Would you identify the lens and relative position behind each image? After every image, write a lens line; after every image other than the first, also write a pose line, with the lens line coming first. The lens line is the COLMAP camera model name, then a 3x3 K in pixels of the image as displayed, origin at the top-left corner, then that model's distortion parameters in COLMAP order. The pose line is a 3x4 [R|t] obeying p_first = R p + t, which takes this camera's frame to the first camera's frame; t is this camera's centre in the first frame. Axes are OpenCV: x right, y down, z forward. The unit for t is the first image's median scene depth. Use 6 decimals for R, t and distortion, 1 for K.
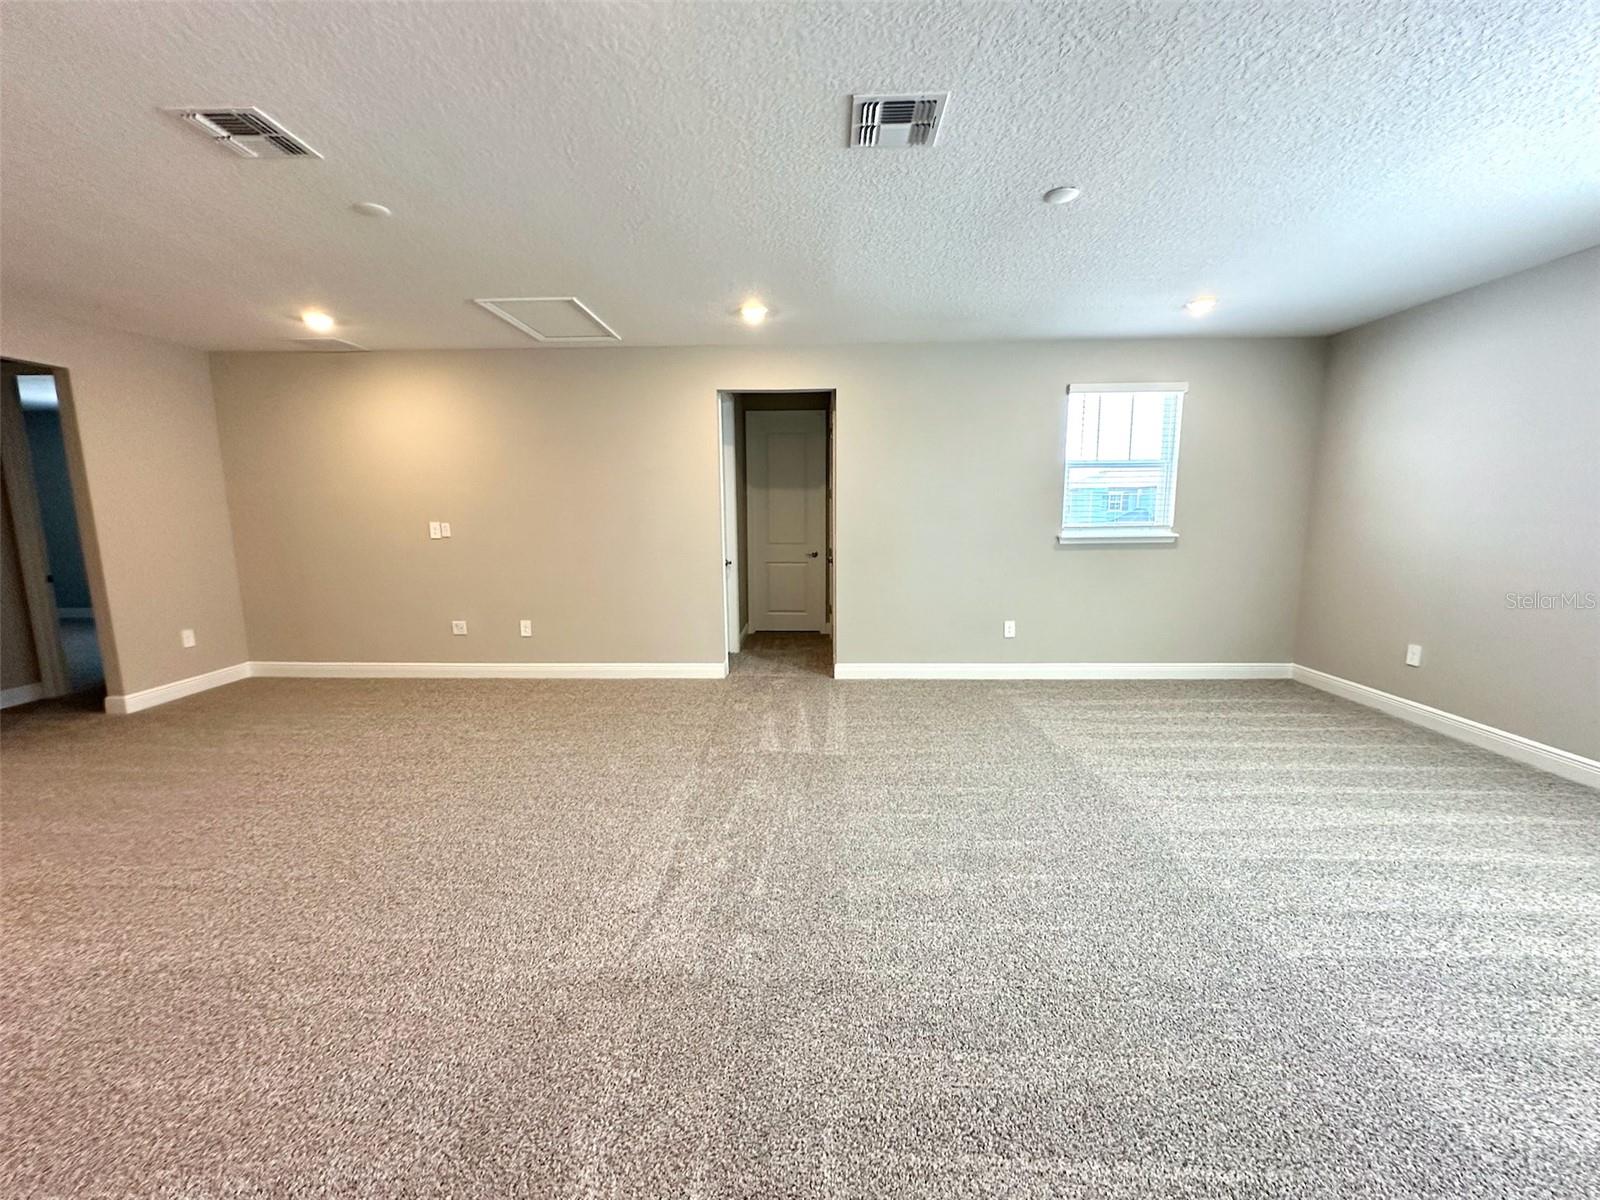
lens RADIAL K [[638.4, 0, 800.2], [0, 638.4, 600.9], [0, 0, 1]] dist [-0.001836, 0.000289]
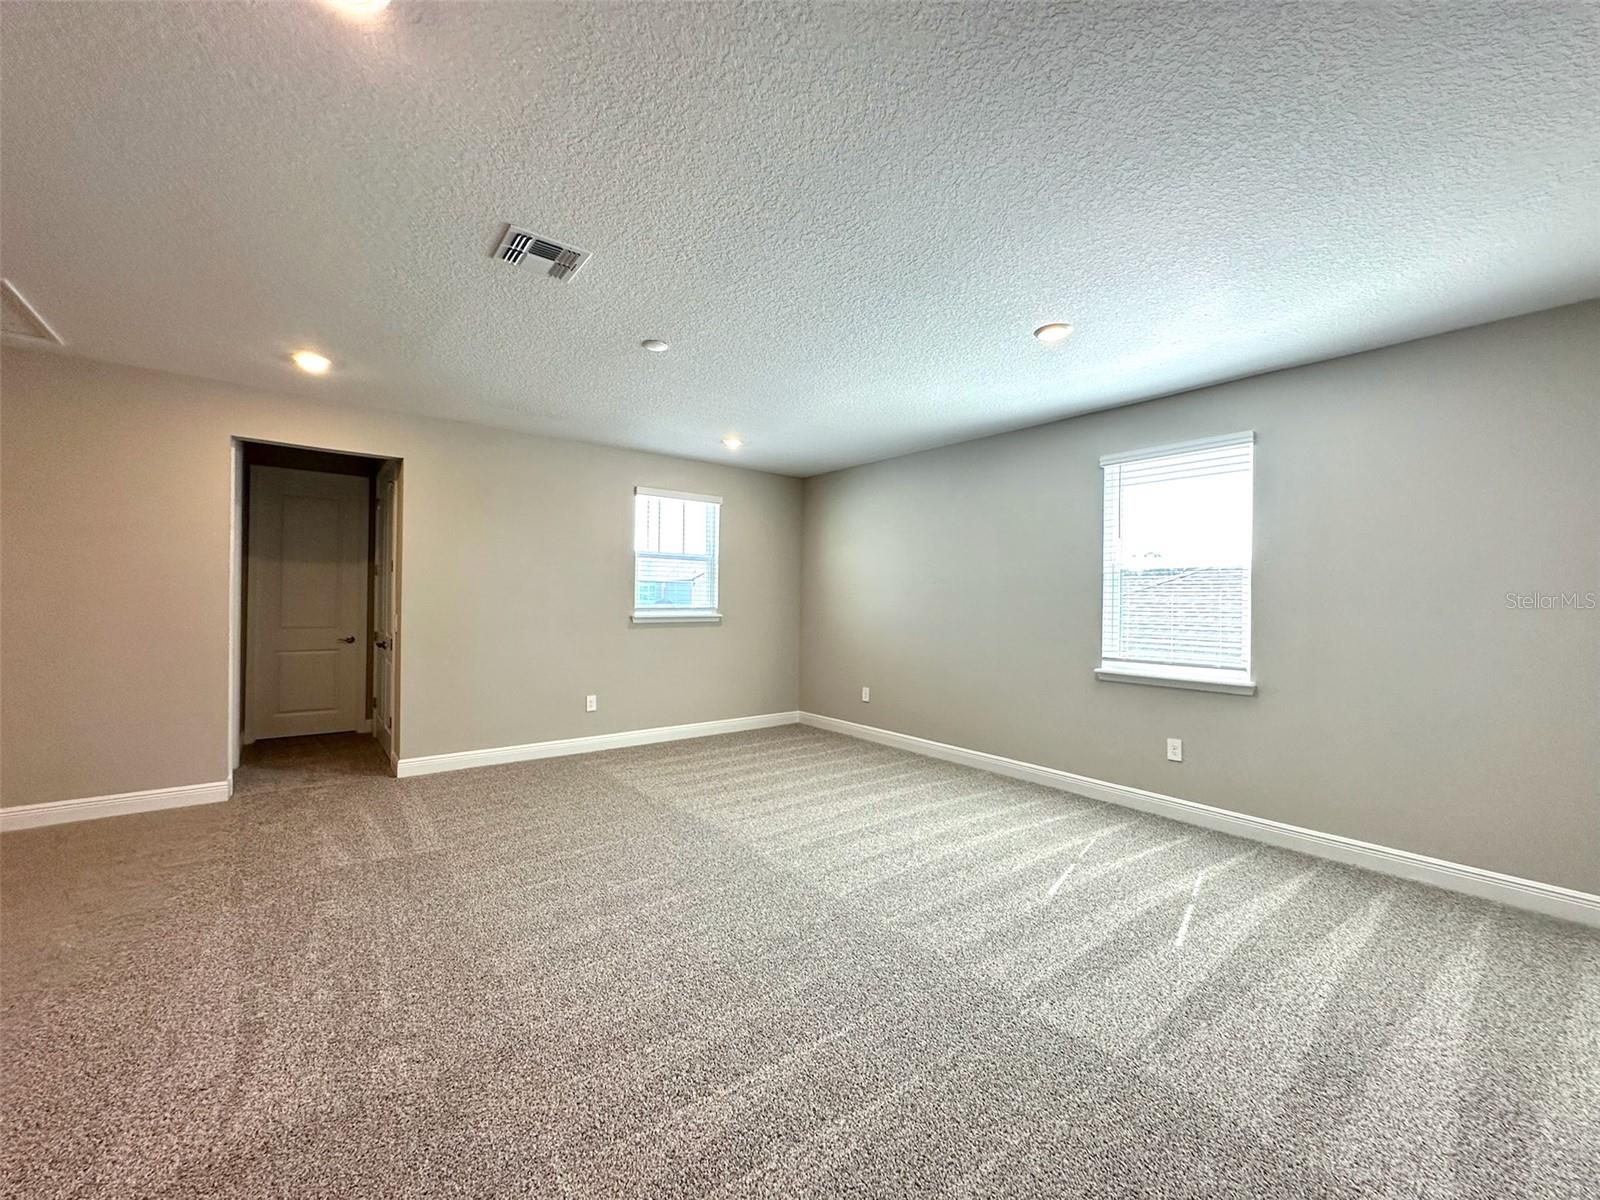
lens RADIAL K [[638.4, 0, 796.7], [0, 638.4, 601.7], [0, 0, 1]] dist [-0.001836, 0.000289]
pose [[0.767967, 0.016953, 0.640265, -0.124669], [0.070958, 0.991244, -0.111357, 0.026174], [-0.636547, 0.130951, 0.760039, -0.061572]]
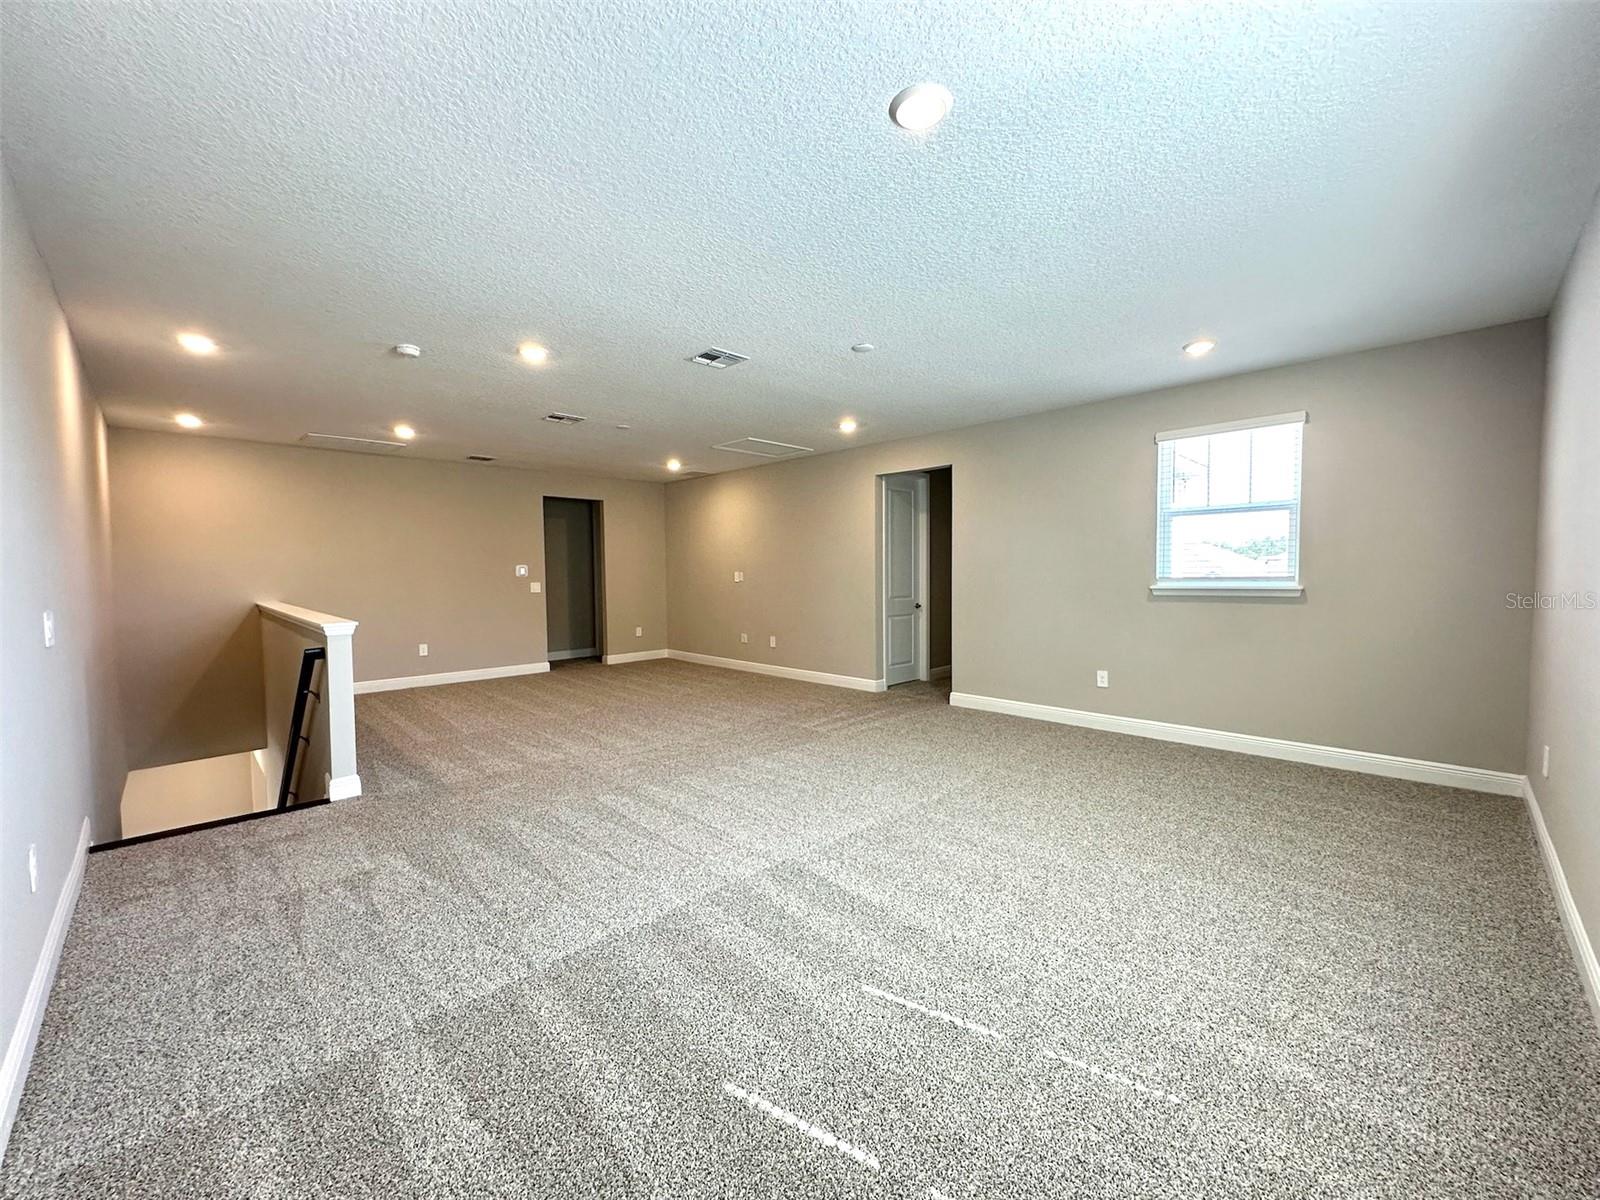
lens RADIAL K [[638.4, 0, 806.2], [0, 638.4, 592.7], [0, 0, 1]] dist [-0.001836, 0.000289]
pose [[0.722803, 0.022104, -0.690700, 0.916613], [-0.095198, 0.993144, -0.067839, 0.029948], [0.684466, 0.114788, 0.719952, -0.069994]]
